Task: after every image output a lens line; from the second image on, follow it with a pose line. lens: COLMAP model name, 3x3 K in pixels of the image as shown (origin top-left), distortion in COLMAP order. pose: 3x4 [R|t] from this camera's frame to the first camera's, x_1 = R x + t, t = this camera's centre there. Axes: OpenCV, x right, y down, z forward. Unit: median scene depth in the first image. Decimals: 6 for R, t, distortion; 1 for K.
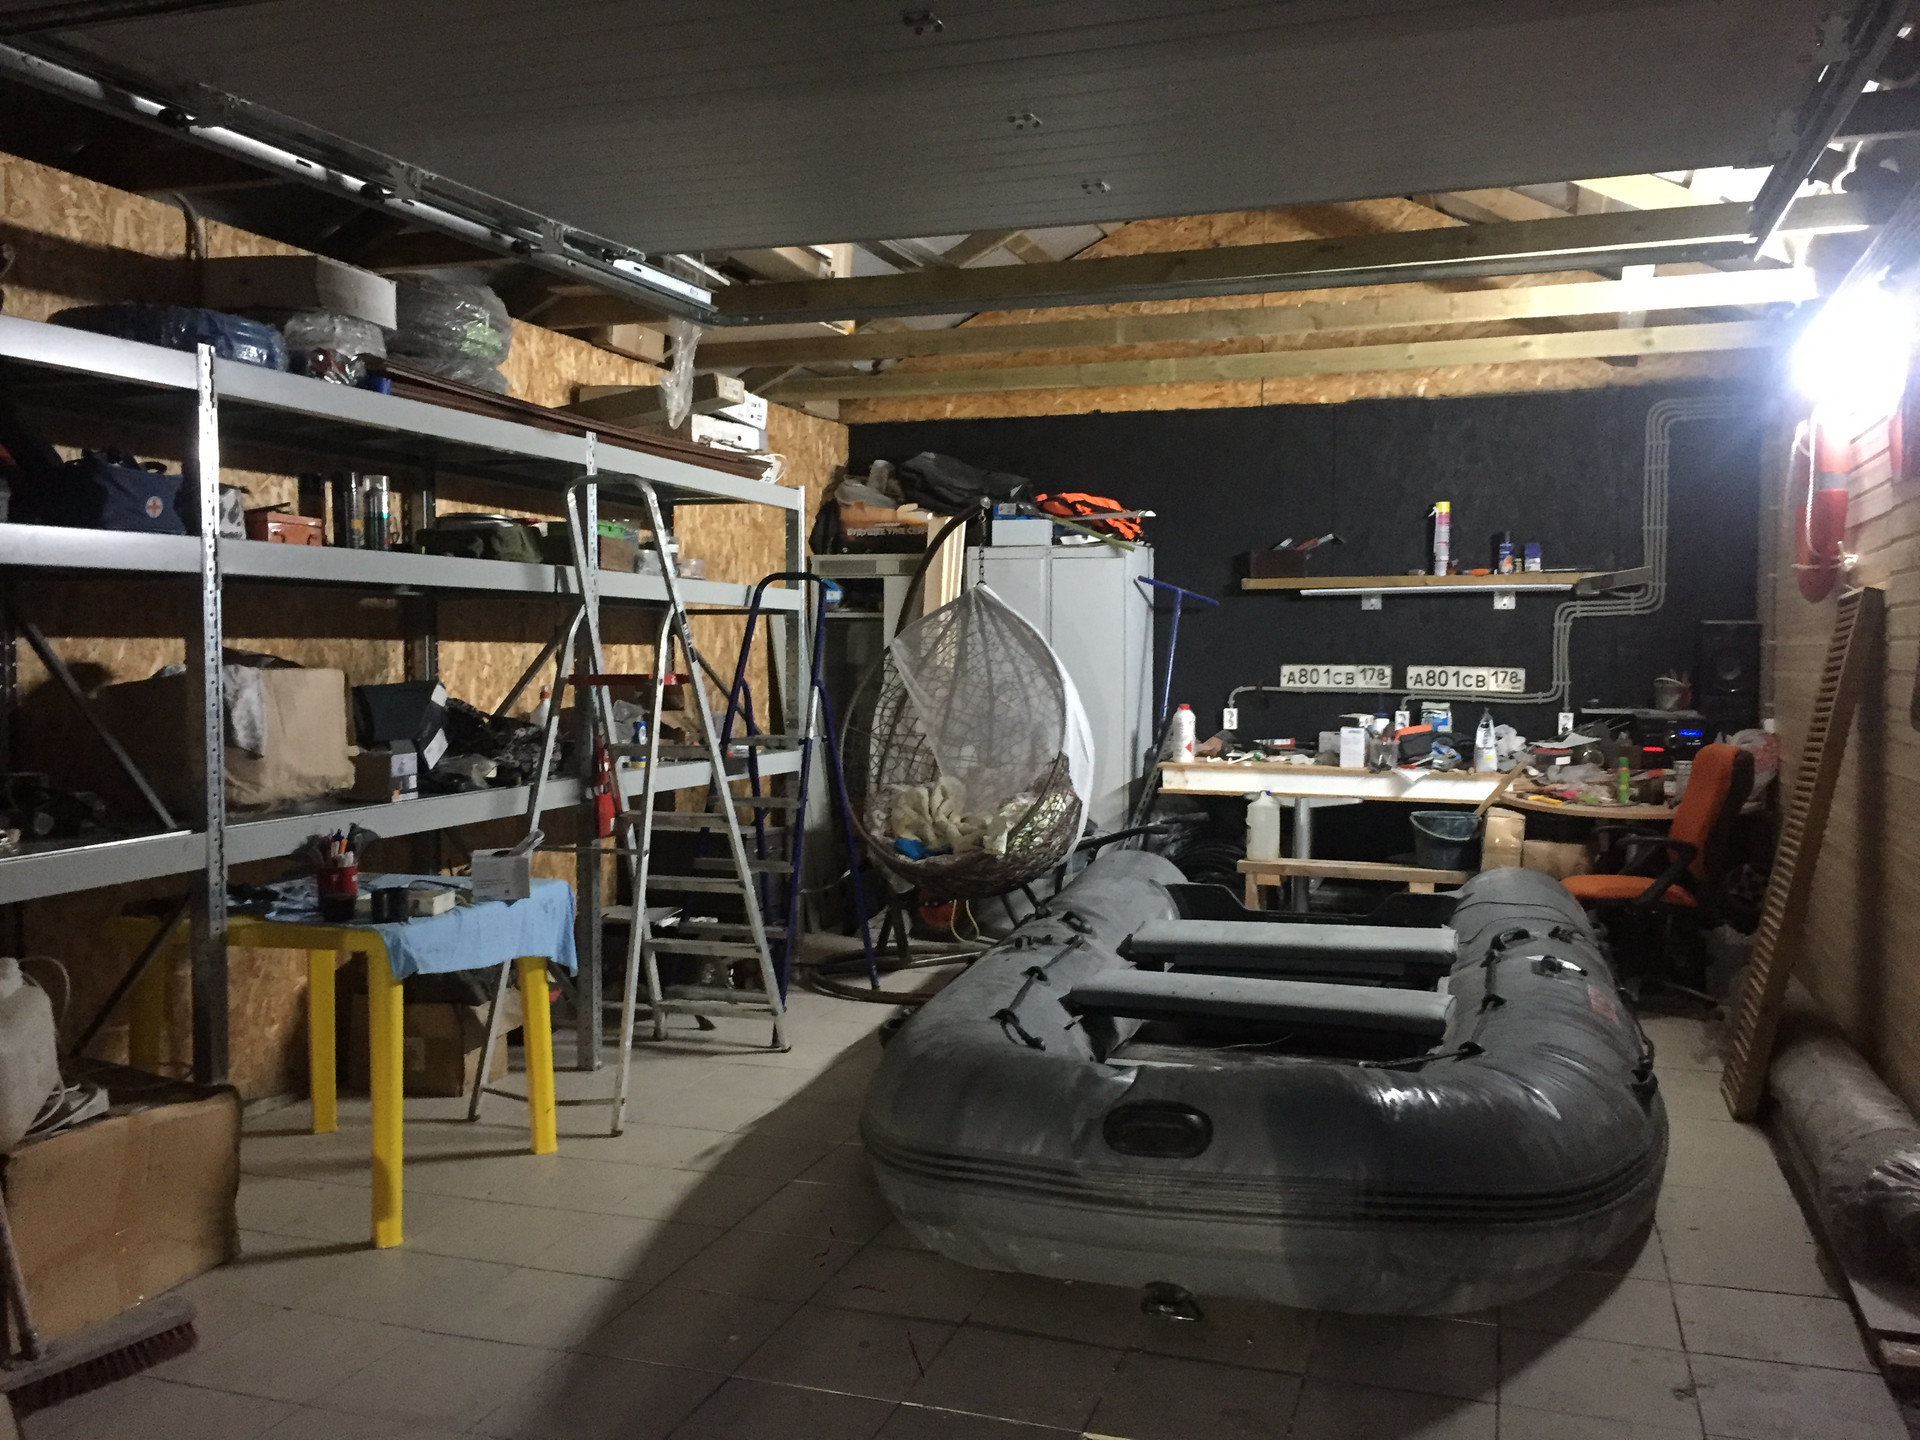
lens RADIAL K [[1647.3, 0, 960.0], [0, 1647.3, 720.0], [0, 0, 1]] dist [0.095251, -0.130278]
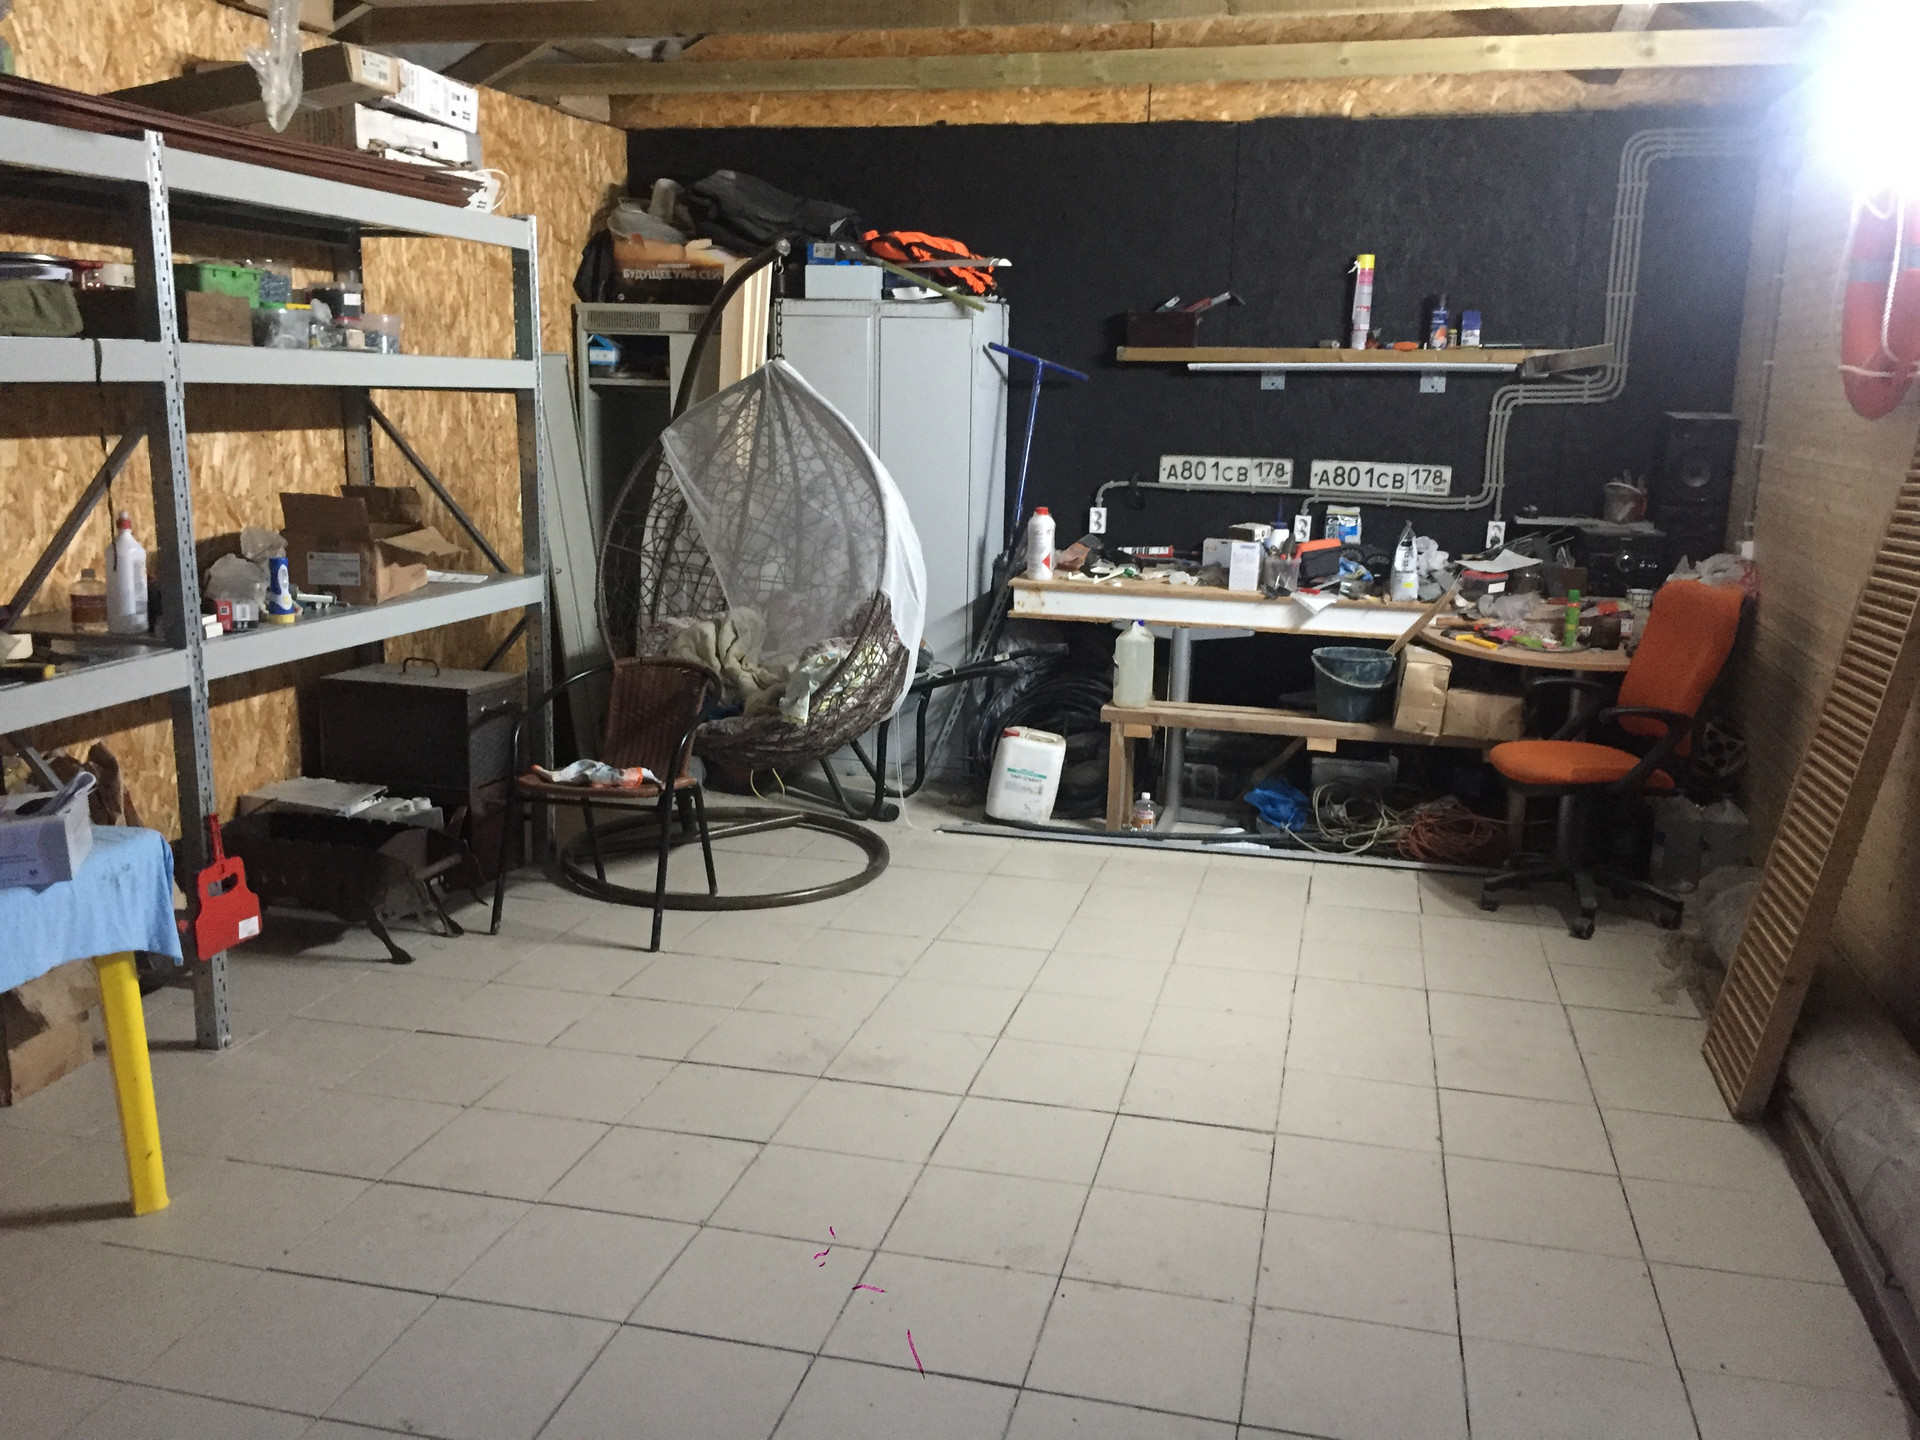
lens RADIAL K [[1647.3, 0, 960.0], [0, 1647.3, 720.0], [0, 0, 1]] dist [0.095251, -0.130278]
pose [[0.996562, 0.000027, 0.082846, 0.028409], [-0.013405, 0.986876, 0.160926, -0.036709], [-0.081754, -0.161483, 0.983483, 0.190007]]
